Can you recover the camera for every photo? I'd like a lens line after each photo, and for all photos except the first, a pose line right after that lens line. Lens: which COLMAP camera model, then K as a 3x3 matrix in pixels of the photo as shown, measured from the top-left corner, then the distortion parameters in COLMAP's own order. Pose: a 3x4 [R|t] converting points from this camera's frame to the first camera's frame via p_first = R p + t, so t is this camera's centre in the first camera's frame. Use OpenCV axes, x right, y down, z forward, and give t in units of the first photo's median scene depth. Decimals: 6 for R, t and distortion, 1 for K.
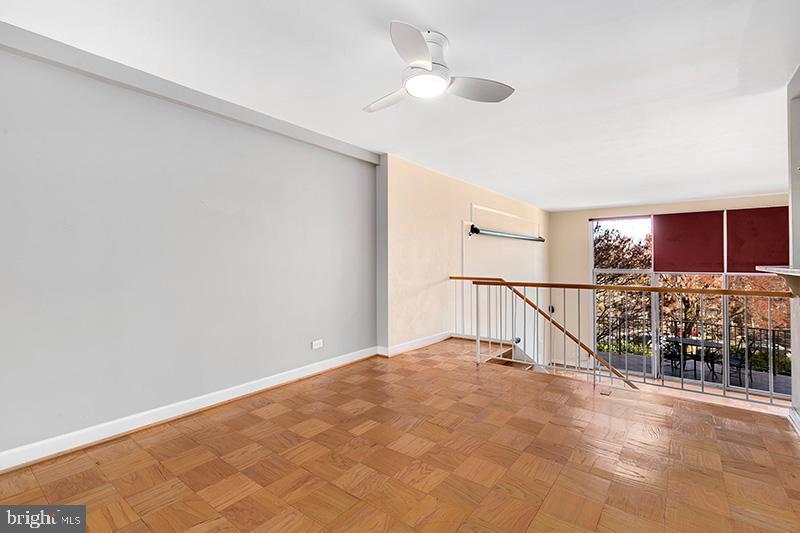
lens RADIAL K [[365.7, 0, 398.1], [0, 365.7, 258.8], [0, 0, 1]] dist [0.014713, -0.000921]
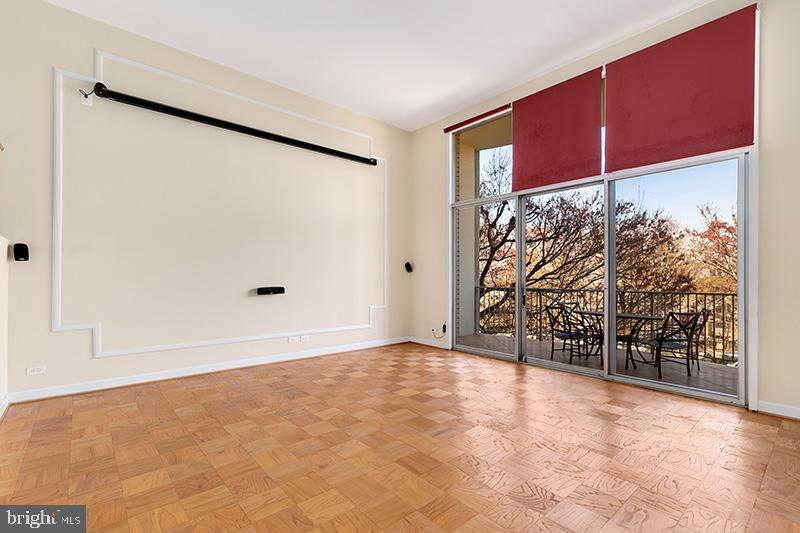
lens RADIAL K [[365.7, 0, 399.3], [0, 365.7, 273.9], [0, 0, 1]] dist [0.014713, -0.000921]
pose [[0.980397, 0.004267, -0.196987, 1.183535], [-0.003957, 0.999990, 0.001972, 0.328509], [0.196993, -0.001154, 0.980404, 0.646521]]
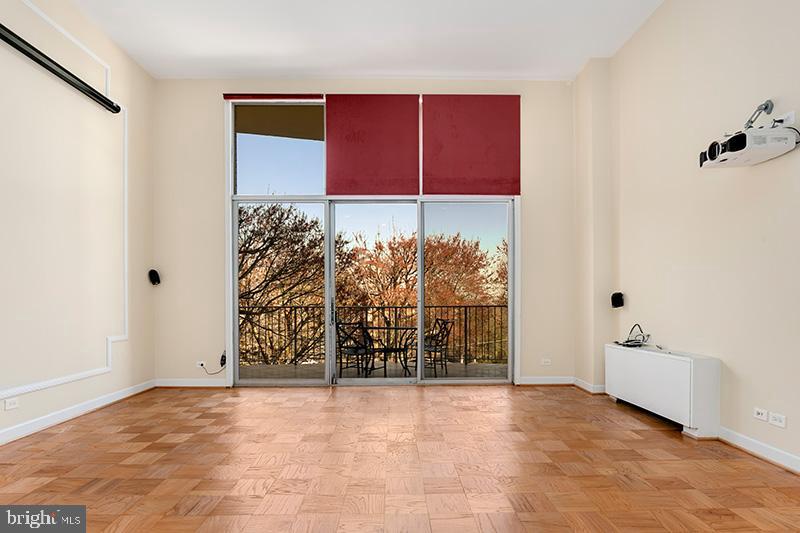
lens RADIAL K [[441.8, 0, 395.6], [0, 441.8, 300.4], [0, 0, 1]] dist [-0.023449, -0.001974]
pose [[0.784715, -0.001615, 0.619854, 0.676744], [-0.004147, 0.999961, 0.007855, 0.356567], [-0.619843, -0.008734, 0.784677, 0.764115]]
